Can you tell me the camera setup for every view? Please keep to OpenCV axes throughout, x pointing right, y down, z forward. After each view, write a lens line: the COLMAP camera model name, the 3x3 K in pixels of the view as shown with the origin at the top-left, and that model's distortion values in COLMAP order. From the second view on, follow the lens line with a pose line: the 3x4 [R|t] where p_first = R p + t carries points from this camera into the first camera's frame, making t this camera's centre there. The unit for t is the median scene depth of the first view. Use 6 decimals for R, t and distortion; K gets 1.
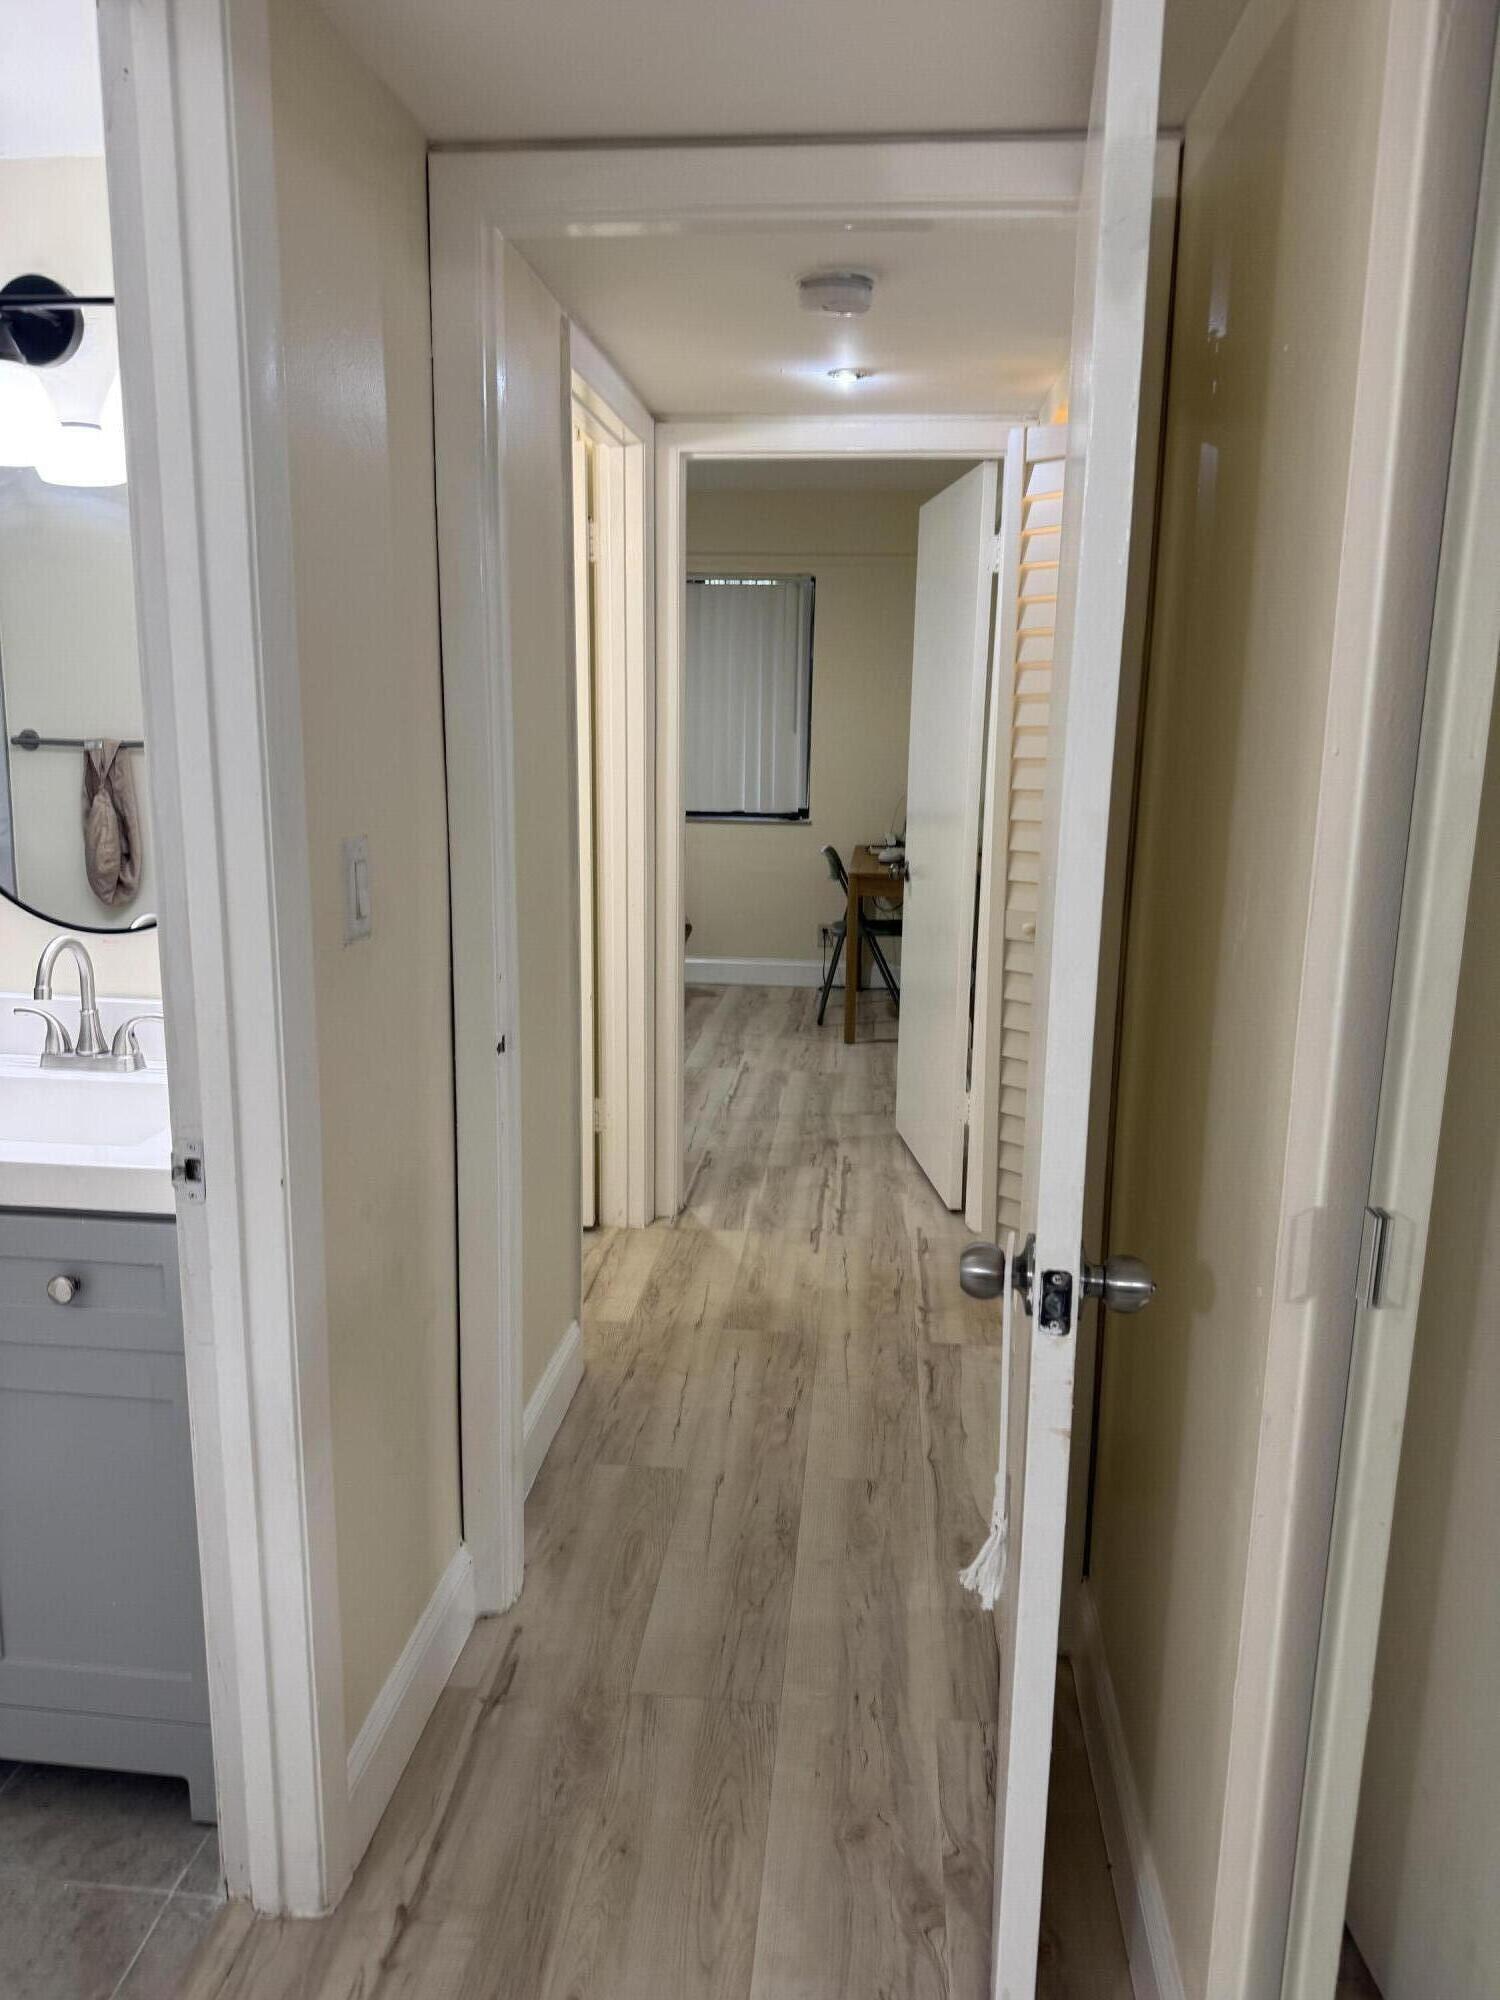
lens RADIAL K [[1401.1, 0, 750.0], [0, 1401.1, 1000.0], [0, 0, 1]] dist [-0.003005, -0.004094]
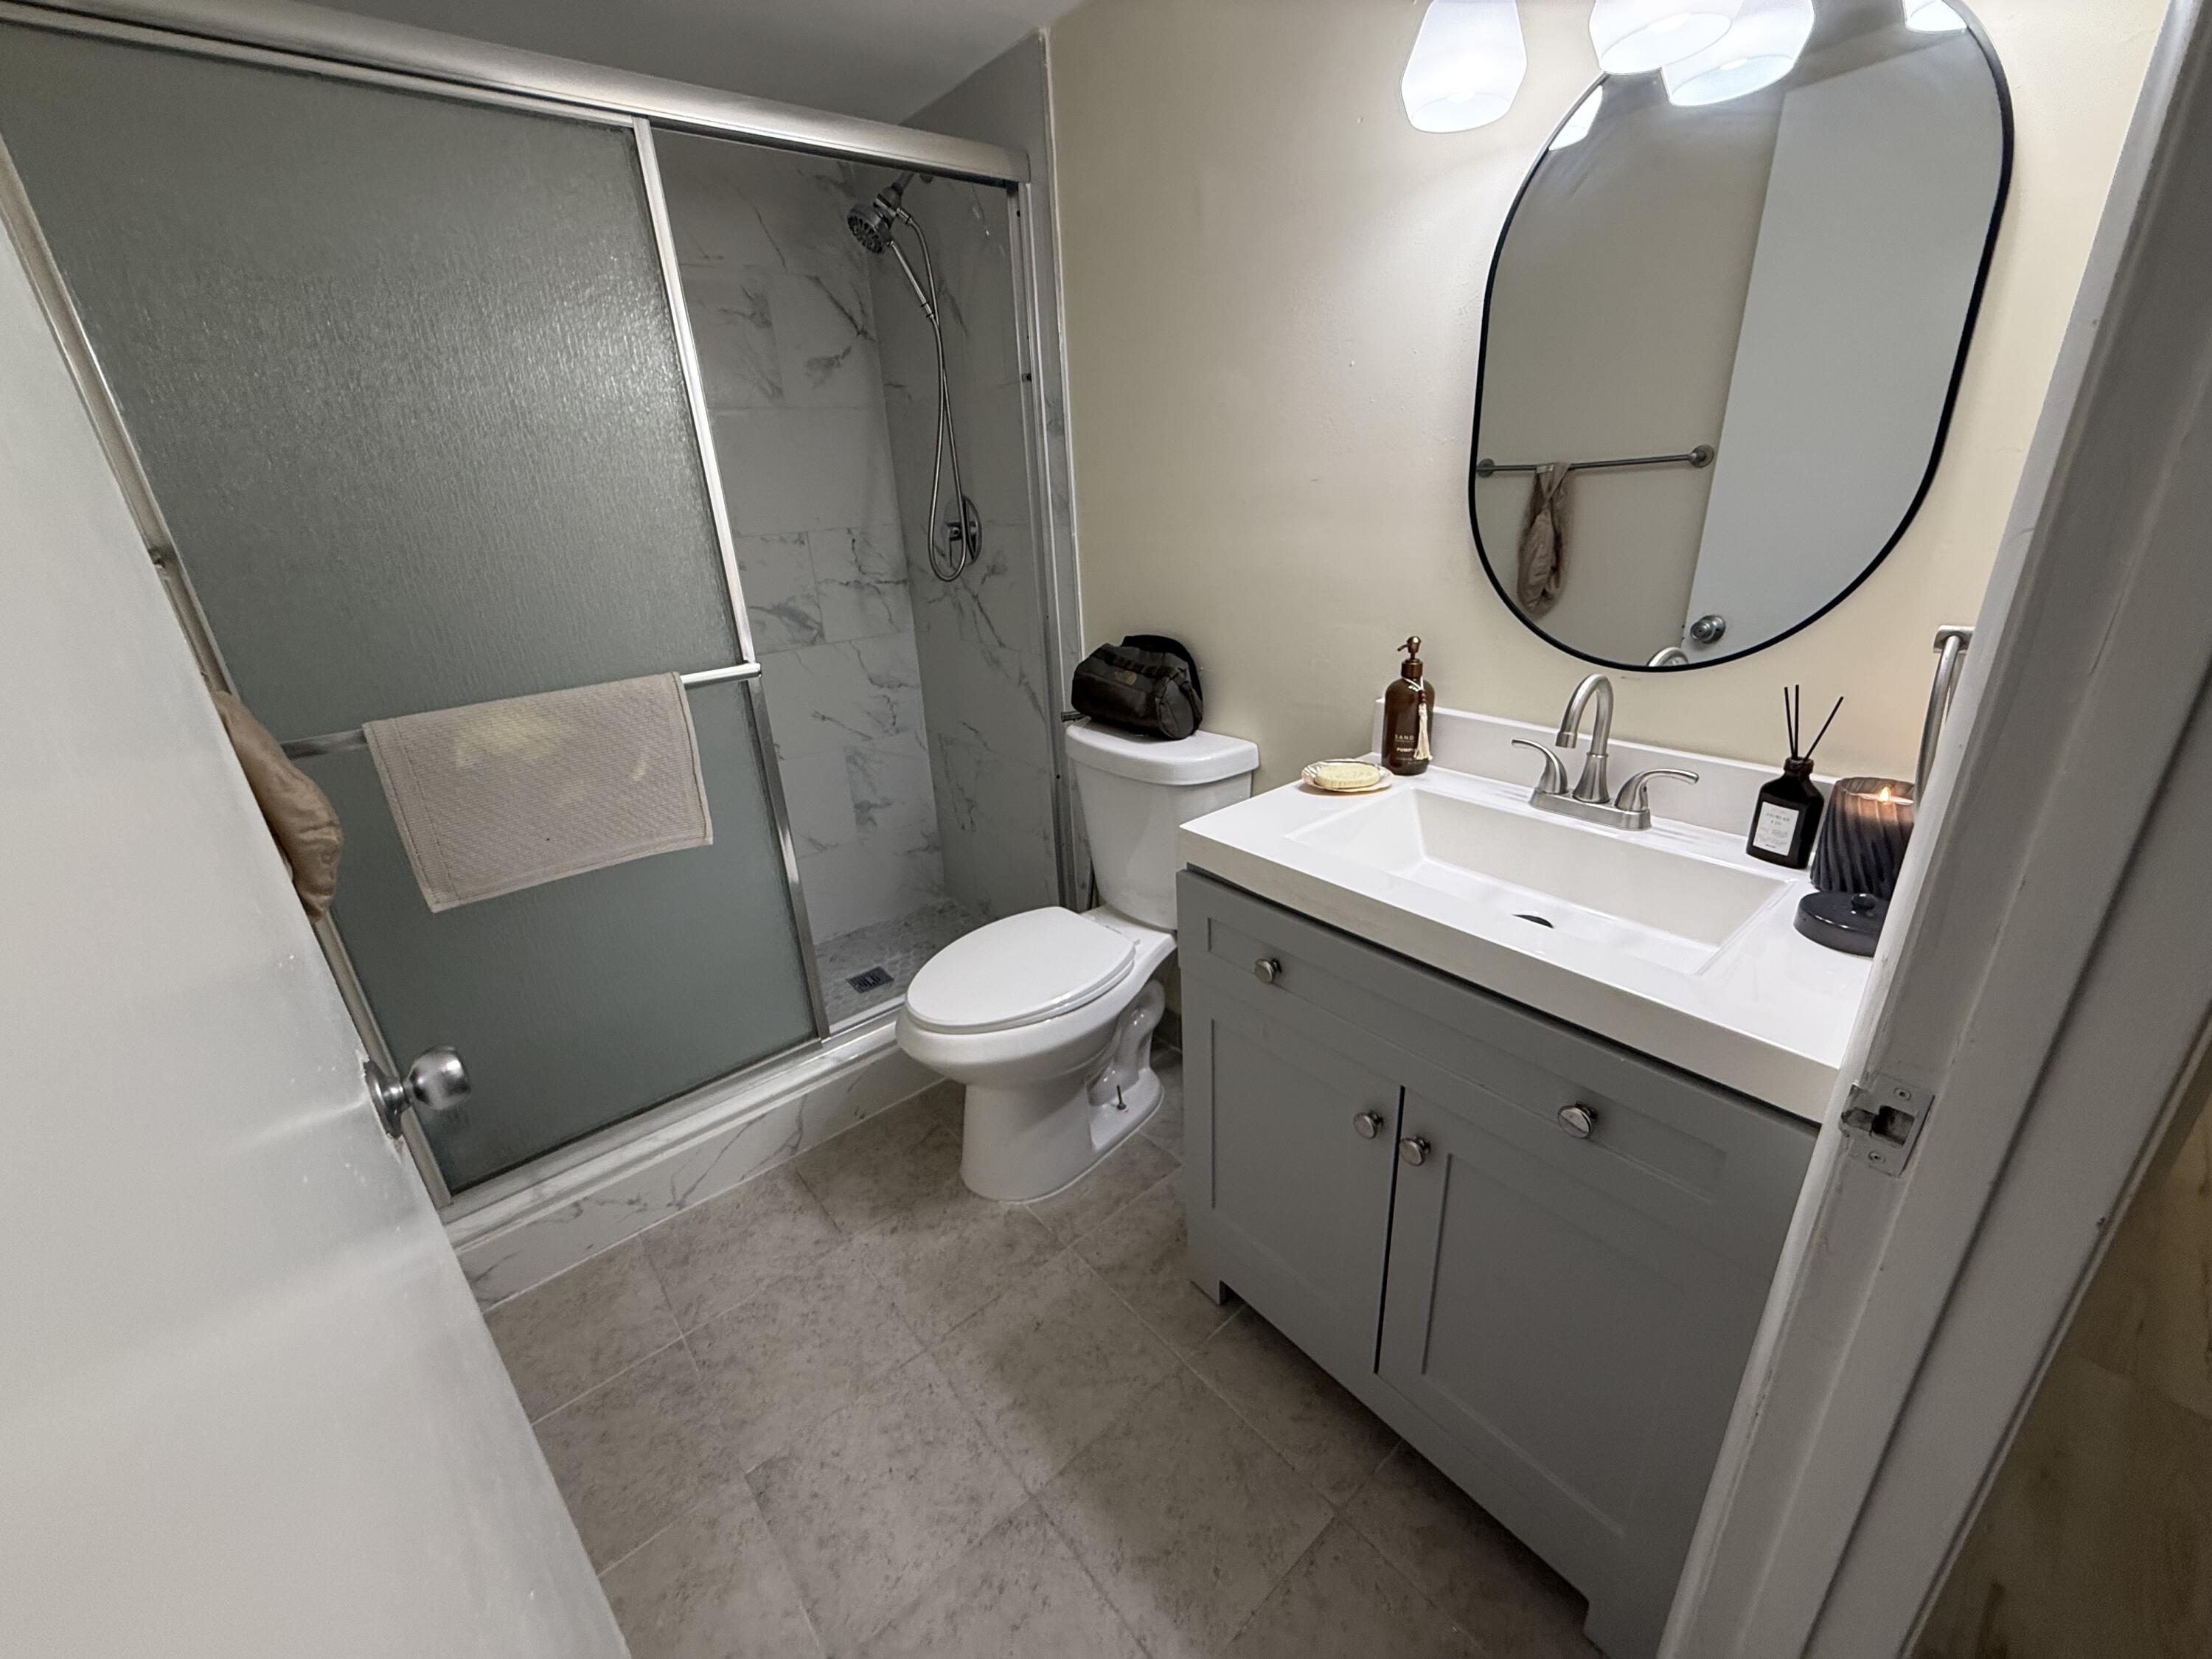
lens RADIAL K [[879.2, 0, 1106.0], [0, 879.2, 829.5], [0, 0, 1]] dist [-0.000175, 0.000127]
pose [[0.708921, 0.211791, -0.672738, -0.298788], [-0.076614, 0.971329, 0.225058, -0.050493], [0.701114, -0.108007, 0.704821, 0.354500]]
